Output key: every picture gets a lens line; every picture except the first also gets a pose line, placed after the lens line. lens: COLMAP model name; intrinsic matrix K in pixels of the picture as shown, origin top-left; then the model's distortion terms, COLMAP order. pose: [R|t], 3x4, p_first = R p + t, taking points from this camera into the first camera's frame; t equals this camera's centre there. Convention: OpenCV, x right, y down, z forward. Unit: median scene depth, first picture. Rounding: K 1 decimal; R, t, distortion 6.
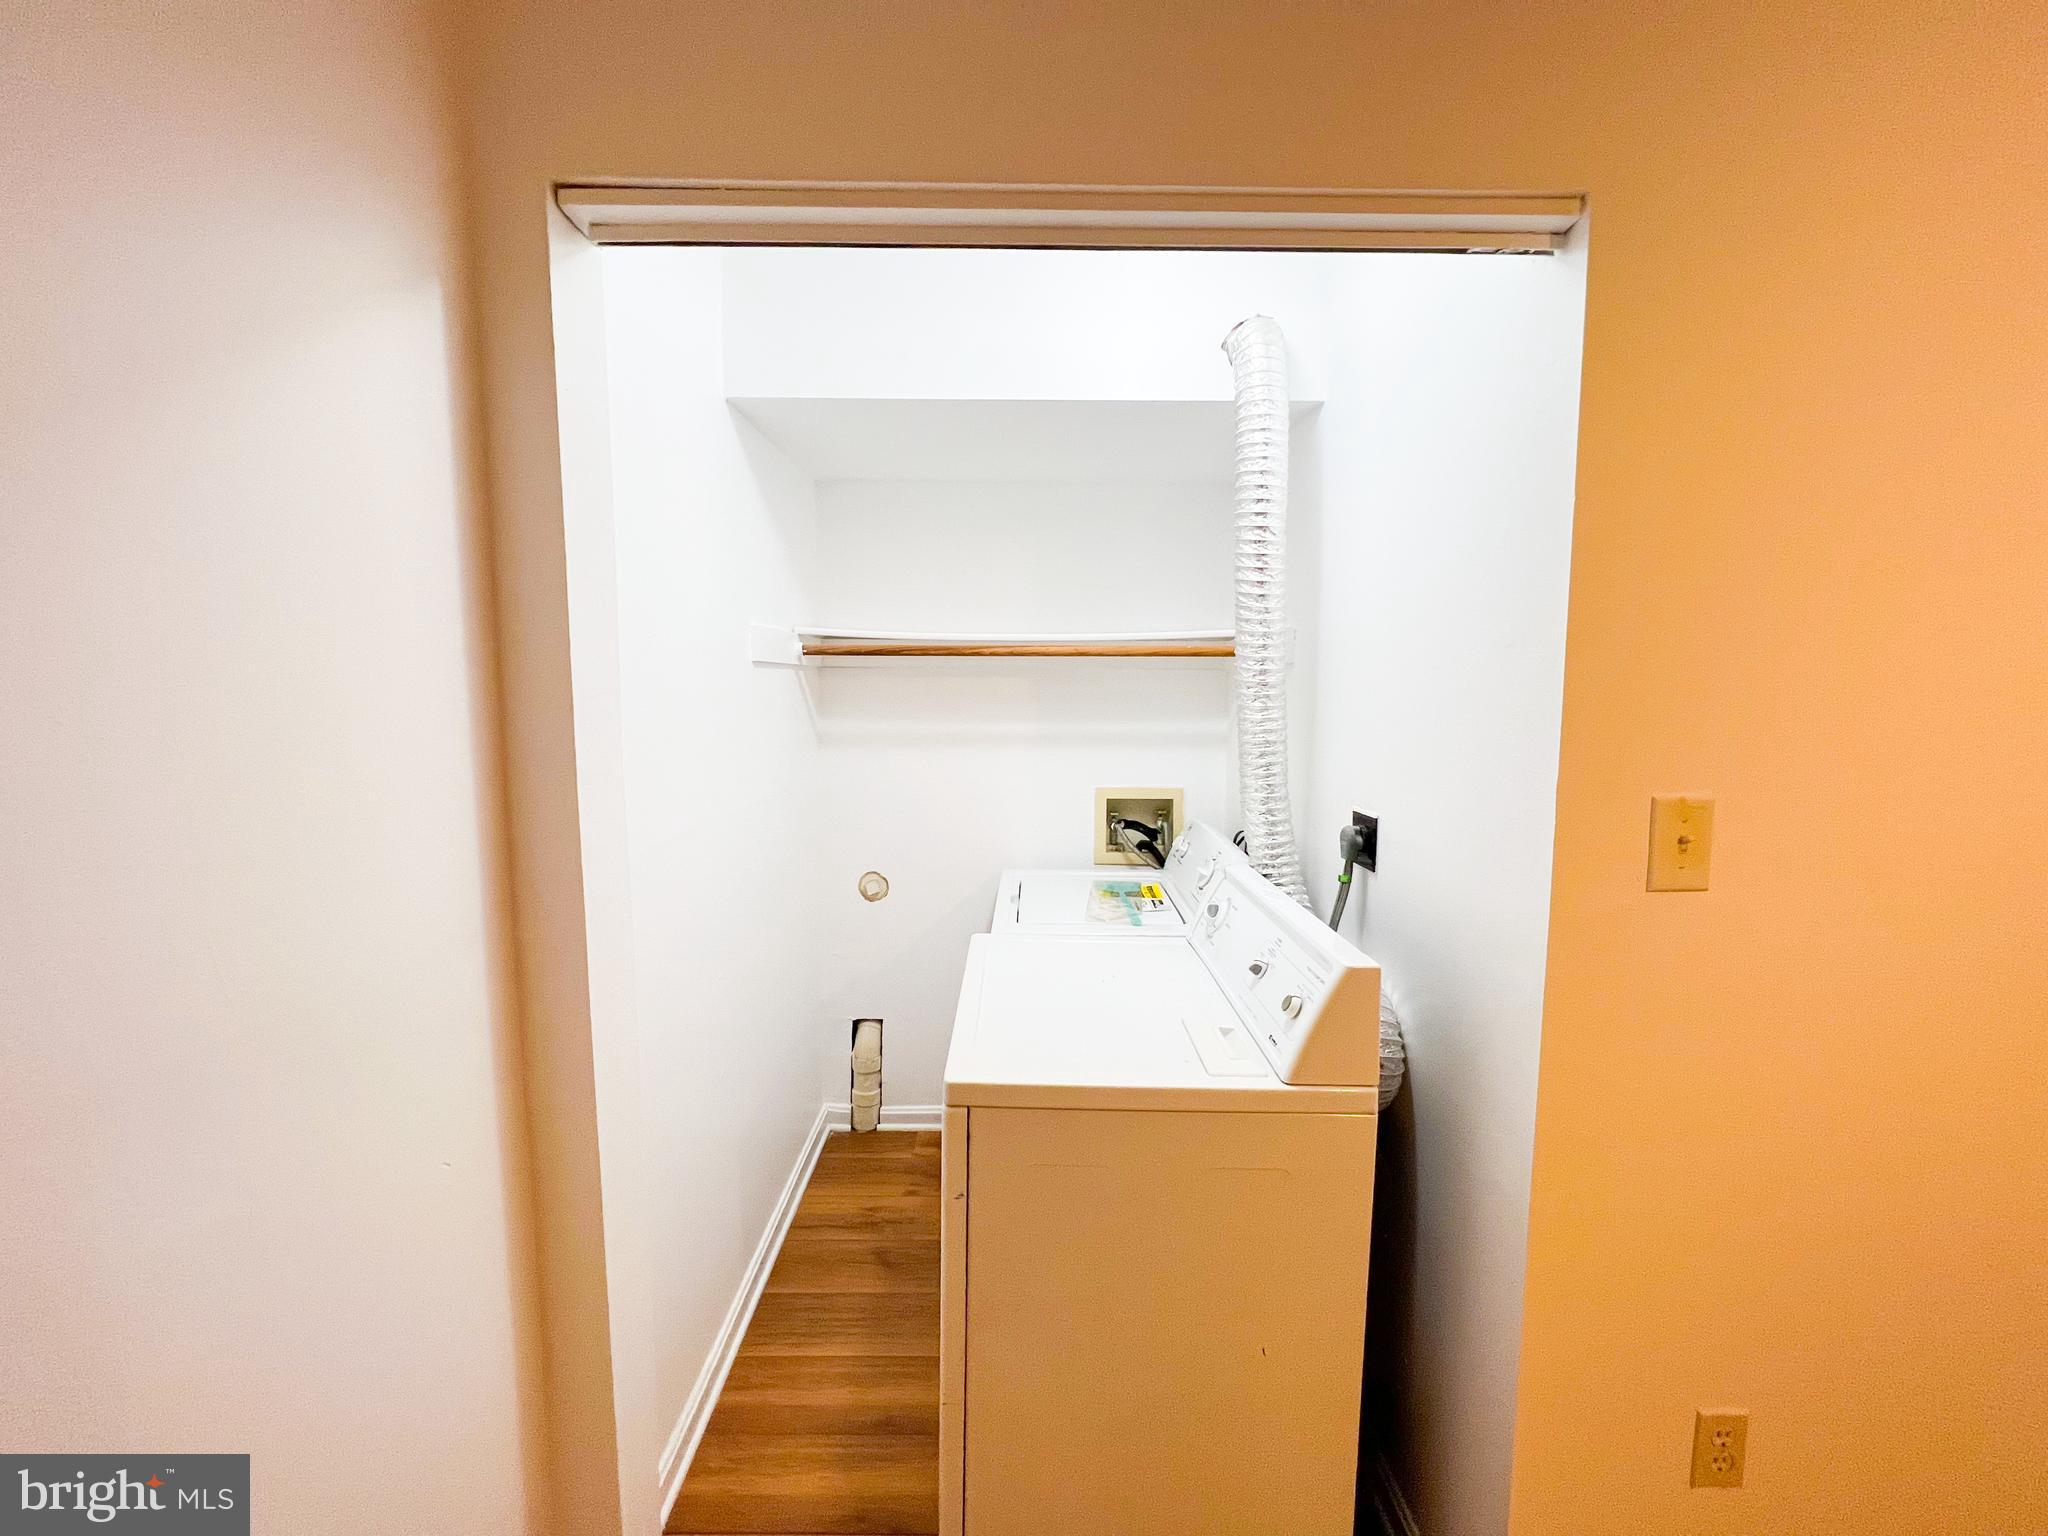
lens RADIAL K [[829.8, 0, 1019.6], [0, 829.8, 765.6], [0, 0, 1]] dist [-0.001251, 0.000507]
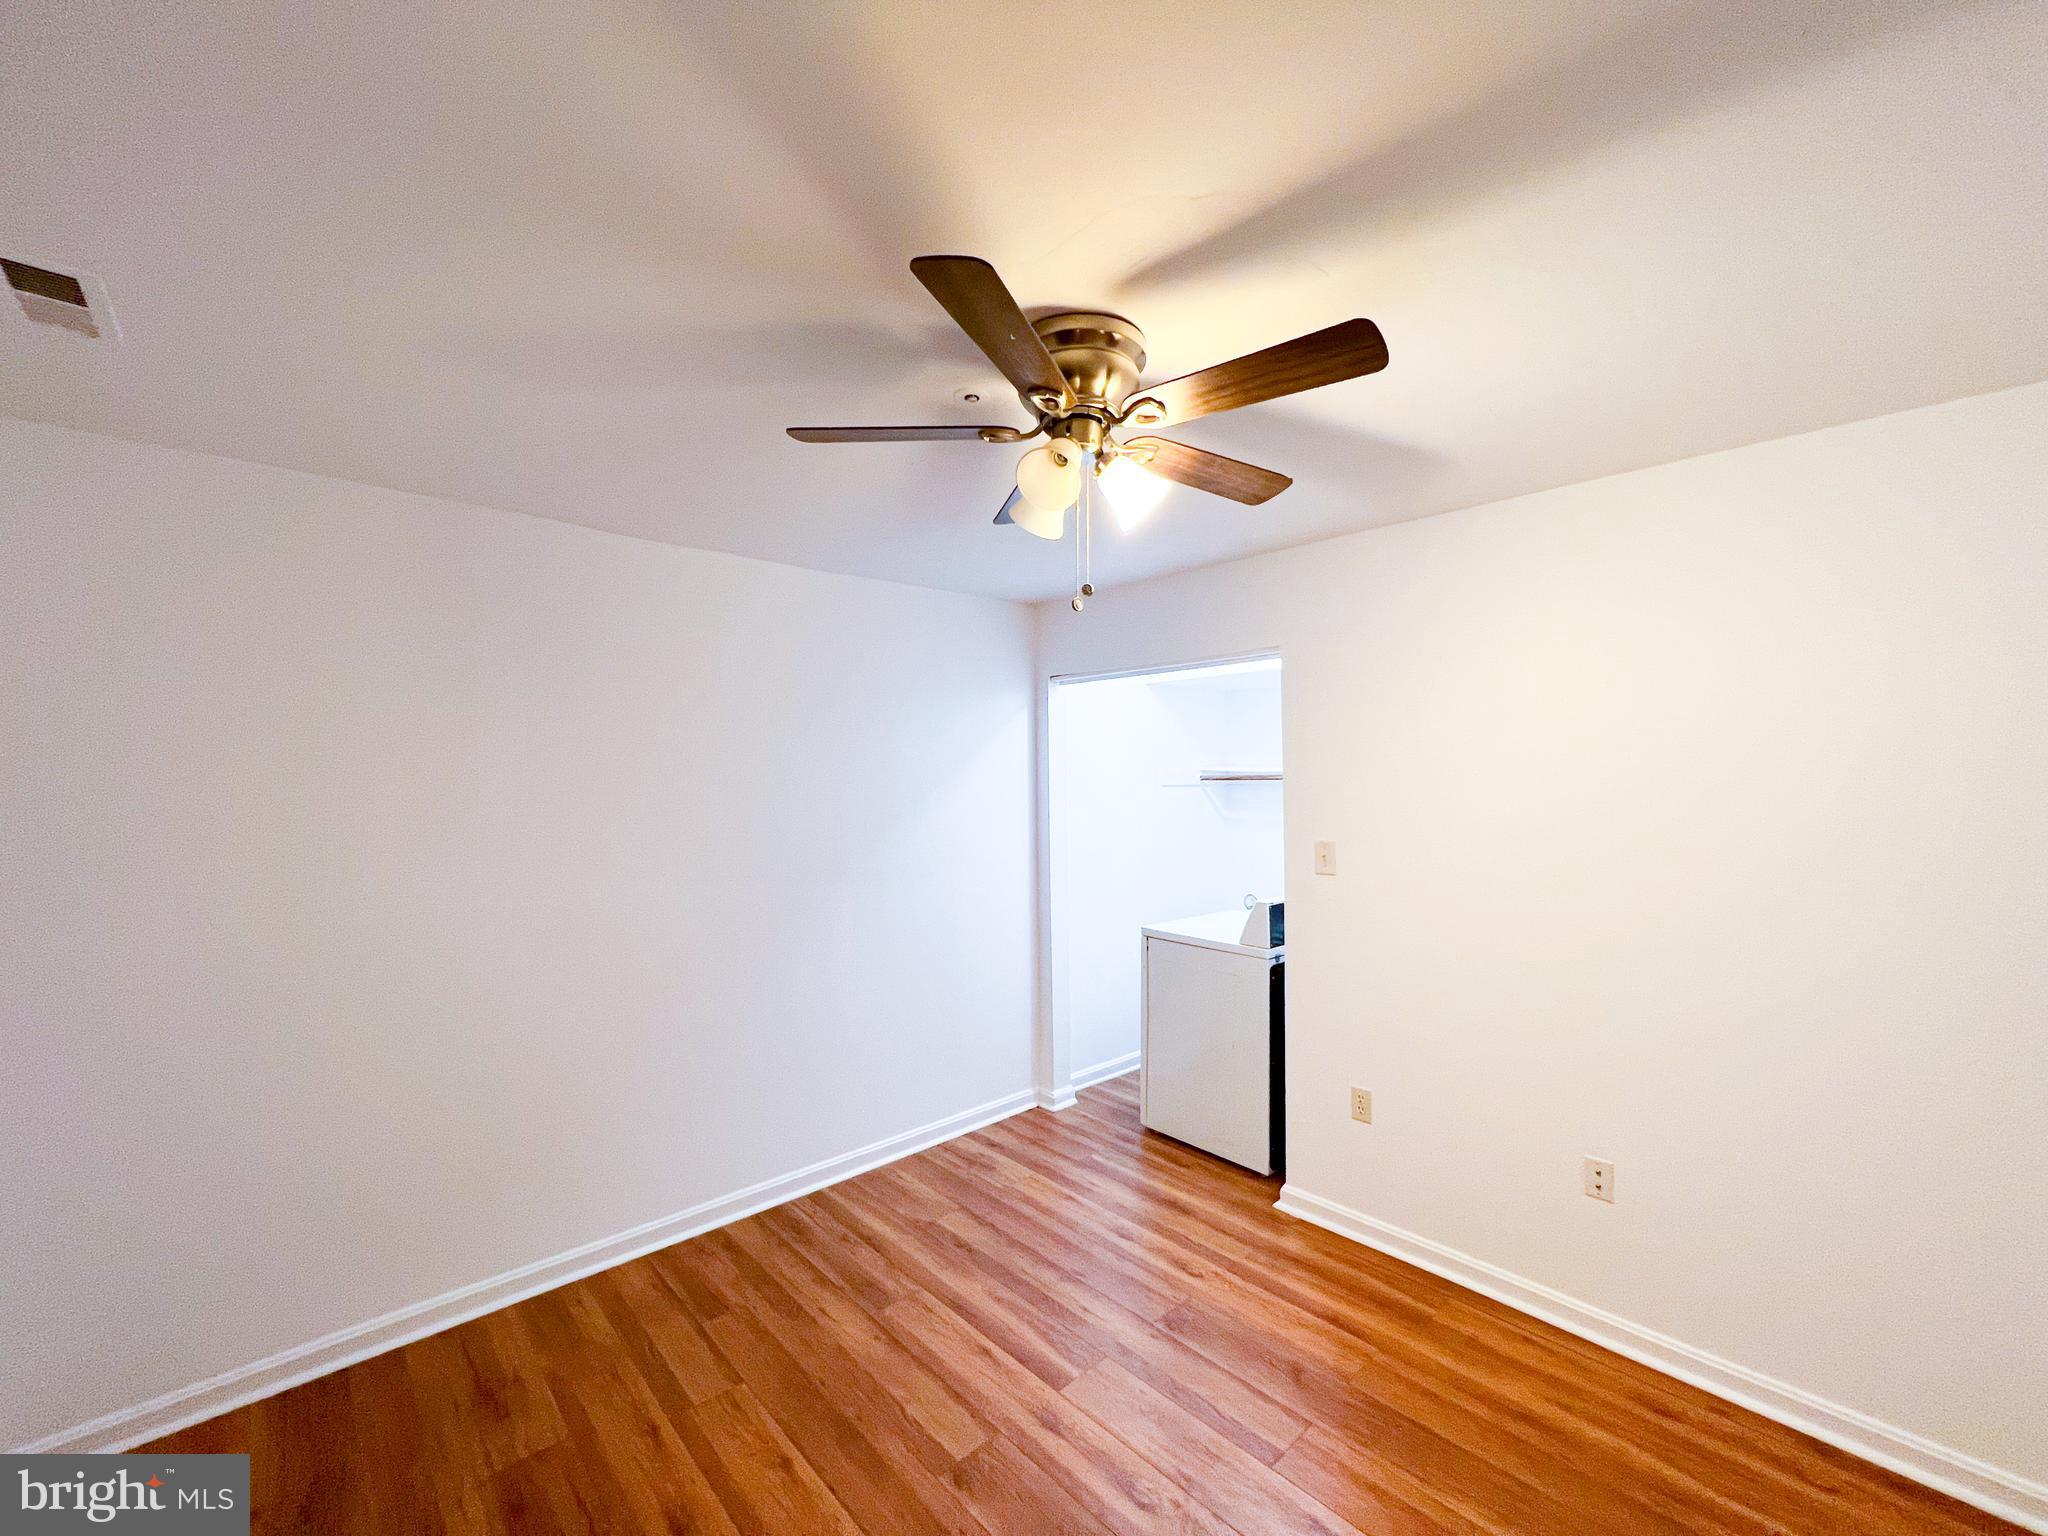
lens RADIAL K [[822.5, 0, 1018.7], [0, 822.5, 764.6], [0, 0, 1]] dist [-0.001939, 0.001123]
pose [[0.673205, -0.022274, -0.739121, 2.015412], [-0.065290, 0.993852, -0.089418, 0.092476], [0.736568, 0.108453, 0.667612, -1.544401]]
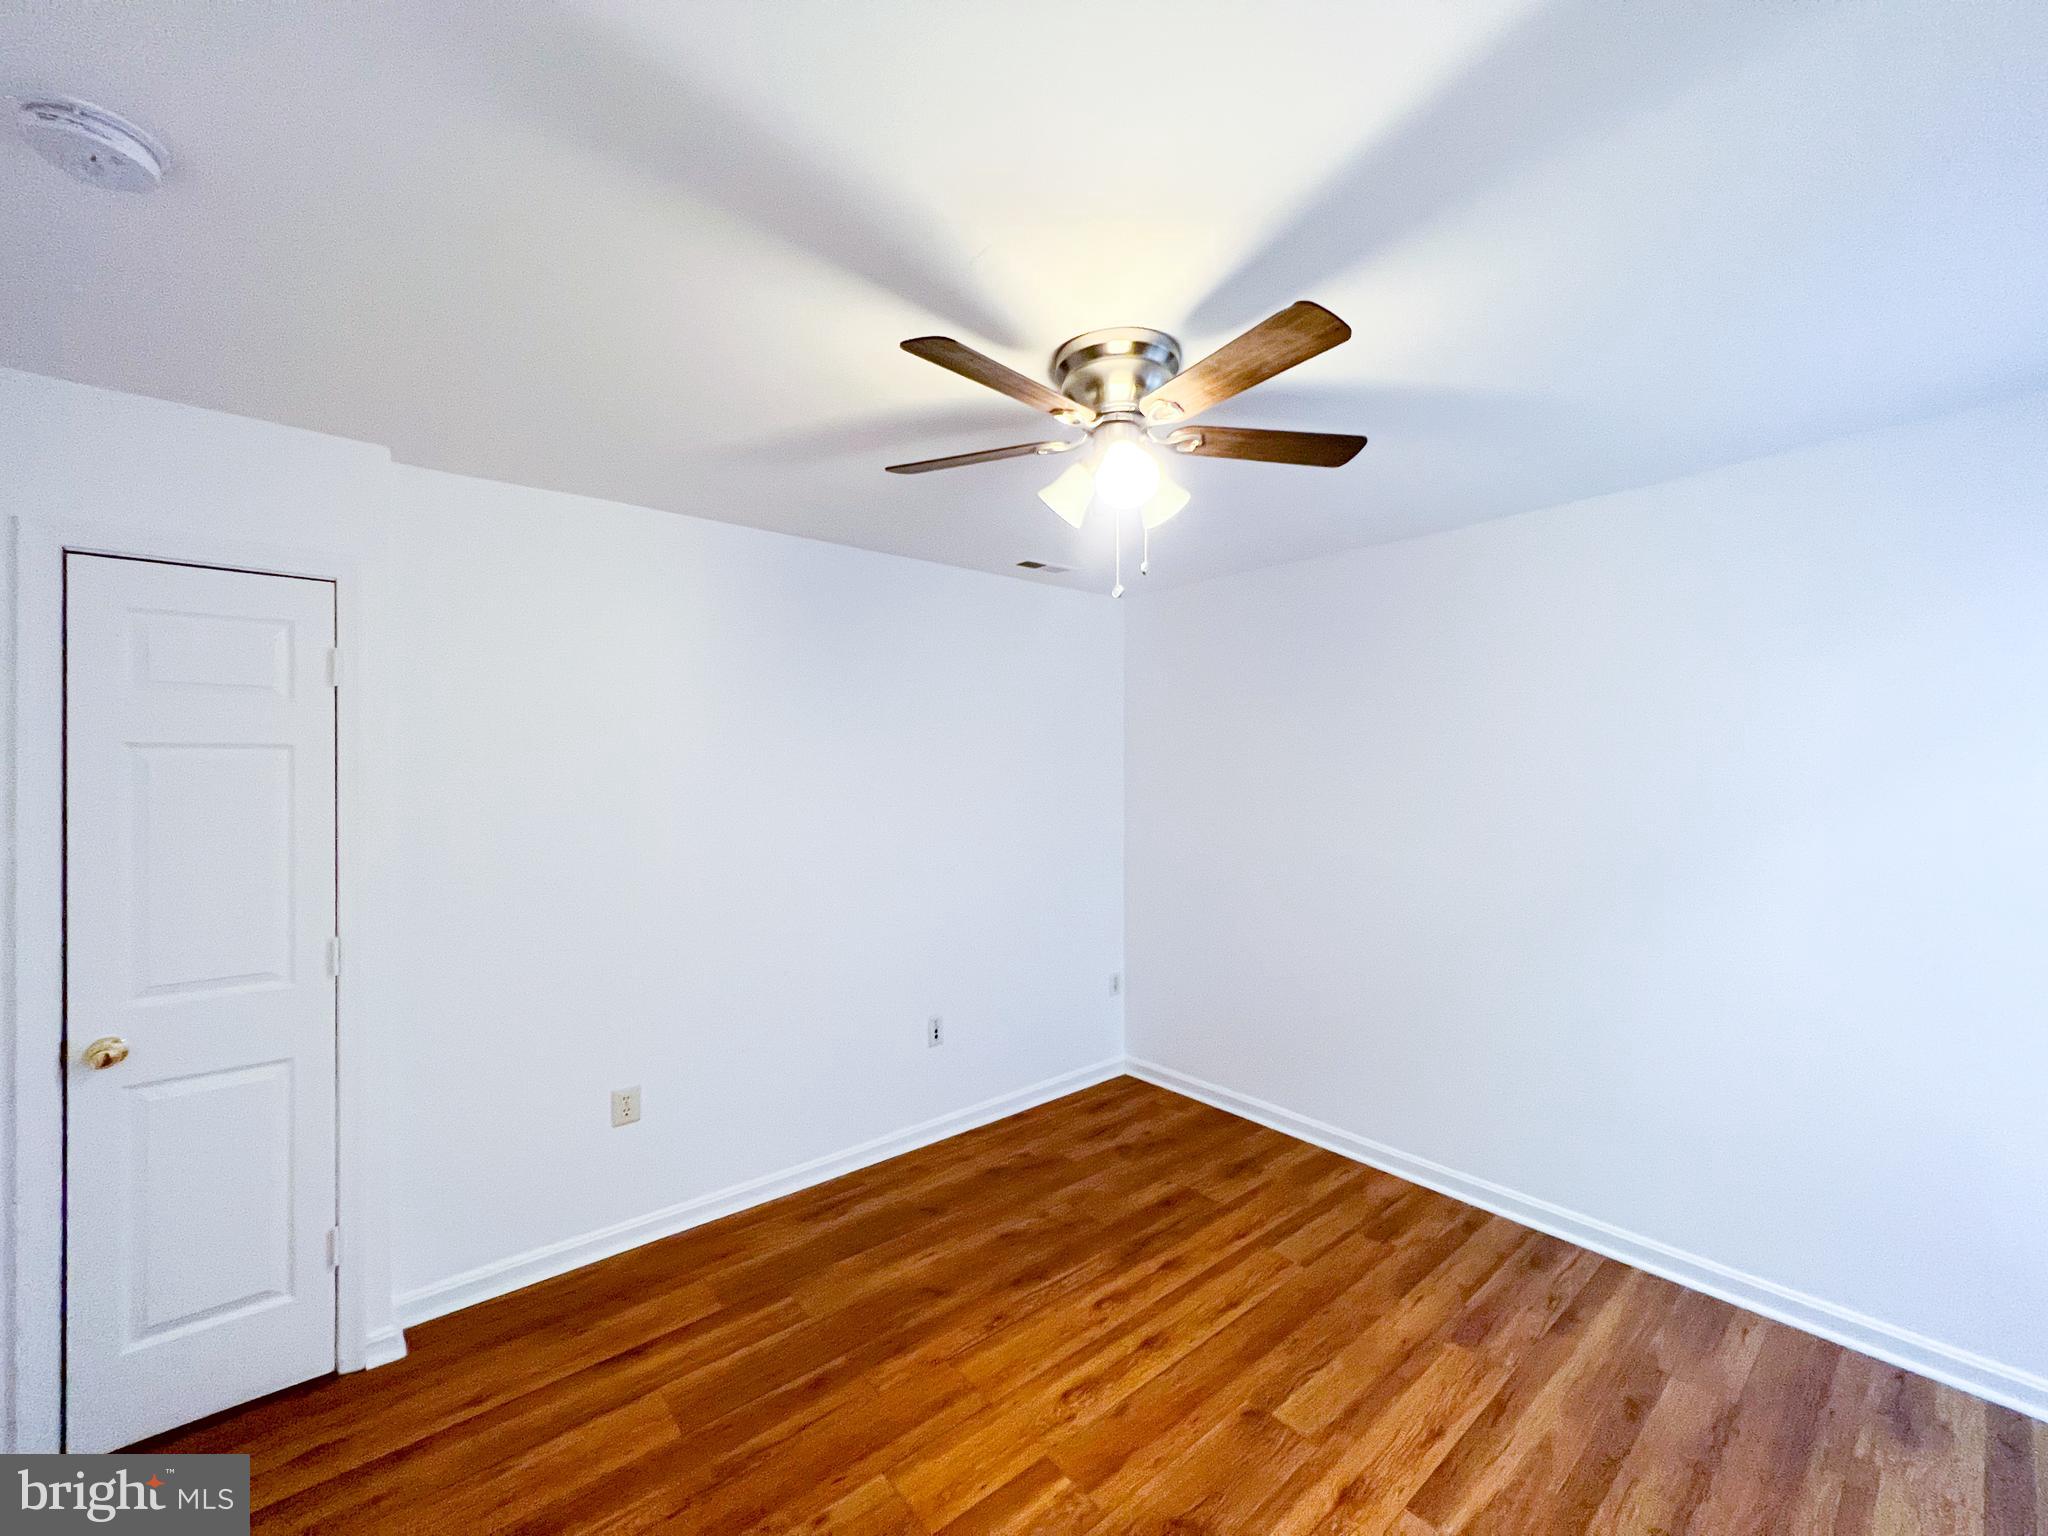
lens RADIAL K [[820.3, 0, 1016.4], [0, 820.3, 766.5], [0, 0, 1]] dist [0.001604, 0.000234]
pose [[-0.767859, -0.006298, -0.640588, 2.187461], [-0.067058, 0.995248, 0.070596, -0.075656], [0.637099, 0.097164, -0.764633, 0.497297]]
